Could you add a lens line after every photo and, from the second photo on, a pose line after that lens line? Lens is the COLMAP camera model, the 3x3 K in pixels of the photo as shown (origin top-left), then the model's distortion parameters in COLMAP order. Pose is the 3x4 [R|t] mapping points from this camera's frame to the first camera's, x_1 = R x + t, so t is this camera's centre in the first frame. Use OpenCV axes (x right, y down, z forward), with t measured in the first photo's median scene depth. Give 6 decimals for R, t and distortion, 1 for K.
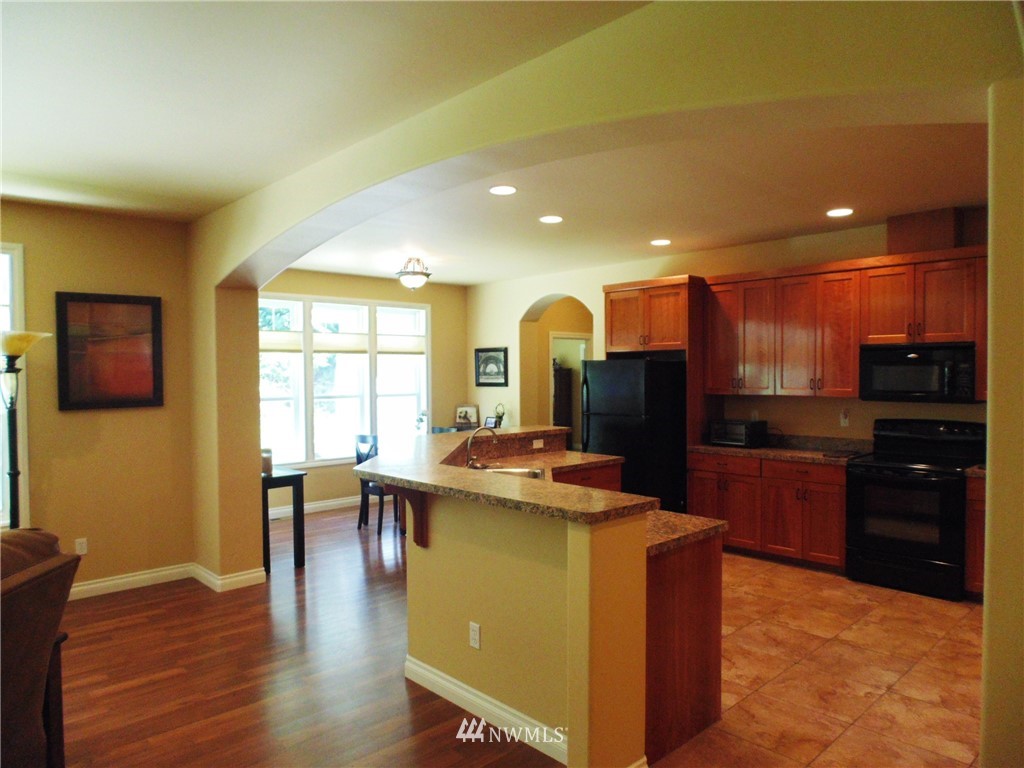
lens RADIAL K [[677.9, 0, 511.5], [0, 677.9, 388.5], [0, 0, 1]] dist [-0.025177, 0.001172]
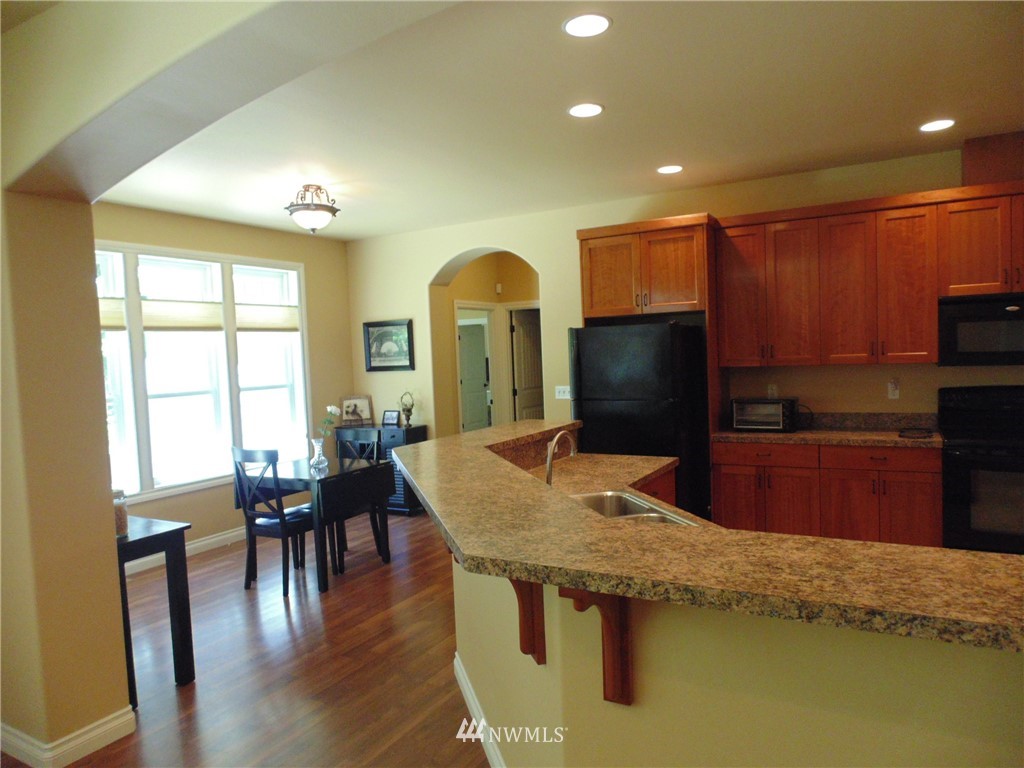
lens RADIAL K [[677.9, 0, 511.5], [0, 677.9, 388.5], [0, 0, 1]] dist [-0.025177, 0.001172]
pose [[0.954630, -0.047232, 0.294024, -0.179764], [0.040510, 0.998761, 0.028914, 0.000522], [-0.295025, -0.015691, 0.955361, 0.317940]]
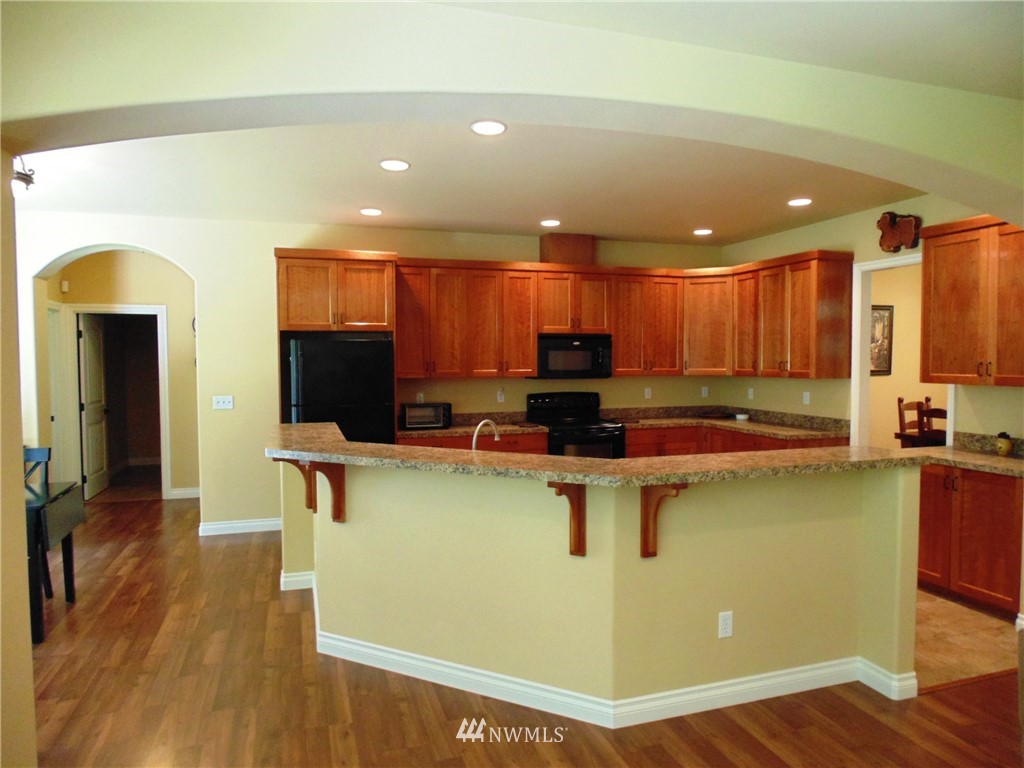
lens RADIAL K [[677.9, 0, 511.5], [0, 677.9, 388.5], [0, 0, 1]] dist [-0.025177, 0.001172]
pose [[0.427499, -0.035186, 0.903331, -0.516760], [0.023125, 0.999341, 0.027982, -0.000152], [-0.903720, 0.008927, 0.428031, 0.434524]]
